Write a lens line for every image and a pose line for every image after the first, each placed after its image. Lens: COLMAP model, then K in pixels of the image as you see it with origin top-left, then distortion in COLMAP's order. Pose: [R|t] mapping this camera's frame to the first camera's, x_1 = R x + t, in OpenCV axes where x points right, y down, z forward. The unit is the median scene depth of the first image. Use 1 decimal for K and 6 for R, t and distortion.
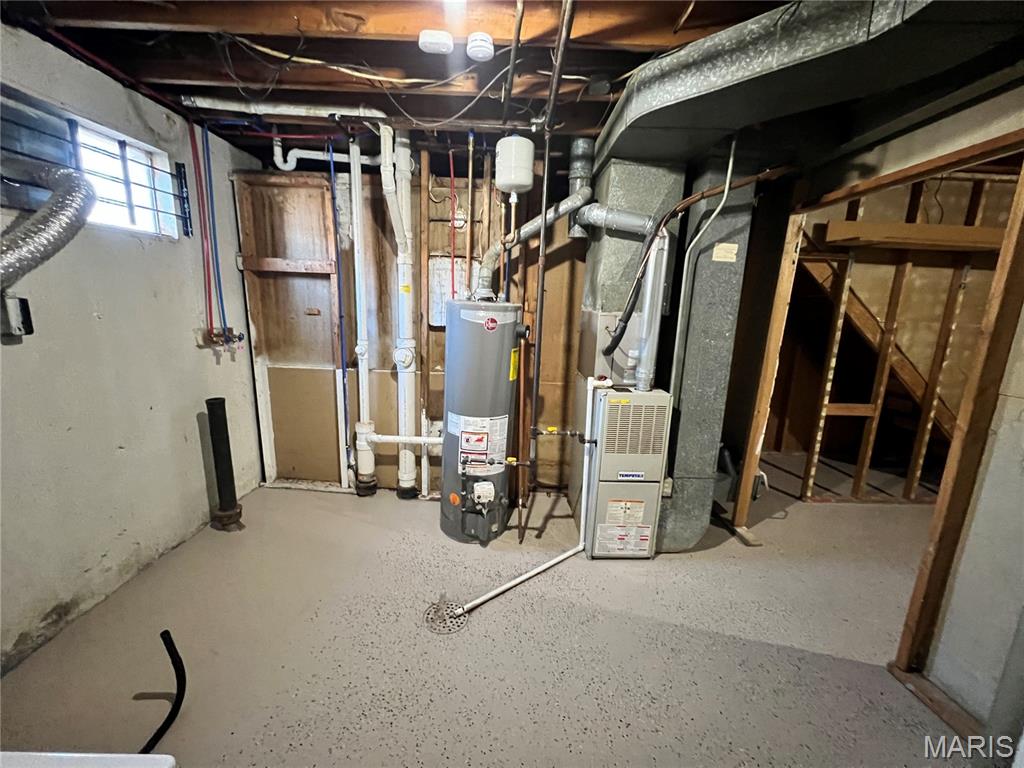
lens RADIAL K [[408.7, 0, 511.3], [0, 408.7, 382.1], [0, 0, 1]] dist [-0.001668, -0.000203]
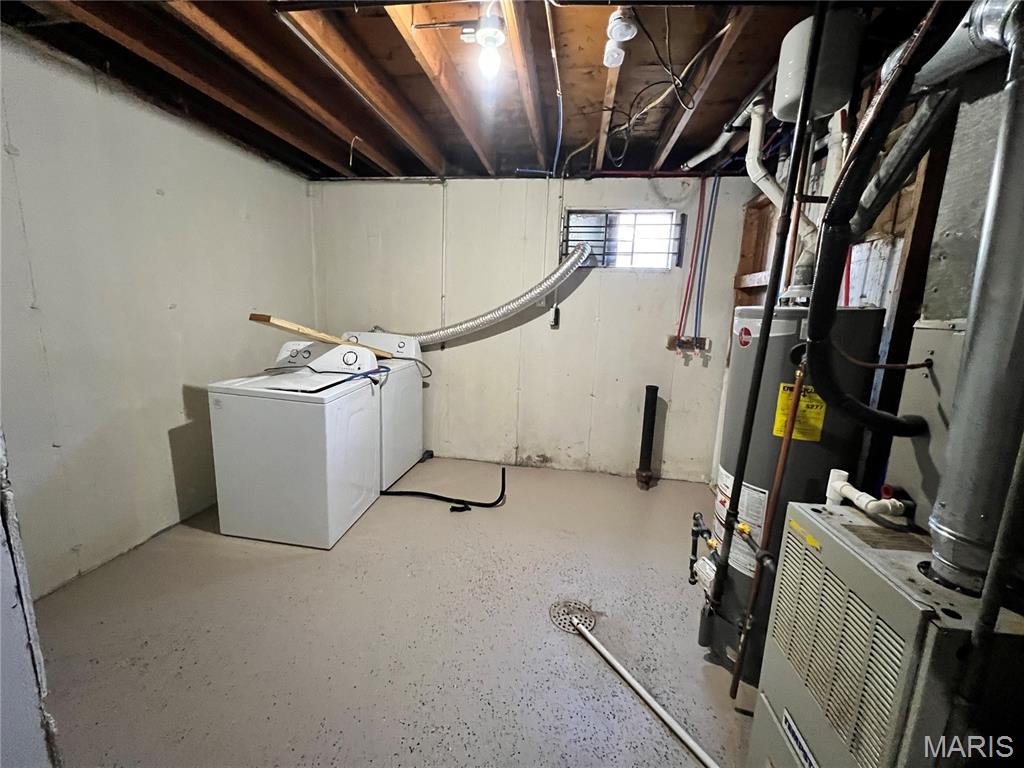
lens RADIAL K [[408.7, 0, 512.8], [0, 408.7, 382.6], [0, 0, 1]] dist [-0.001668, -0.000203]
pose [[-0.149077, 0.140224, -0.978833, 0.675601], [-0.235652, 0.956335, 0.172891, -0.096713], [0.960336, 0.256438, -0.109523, 0.732891]]
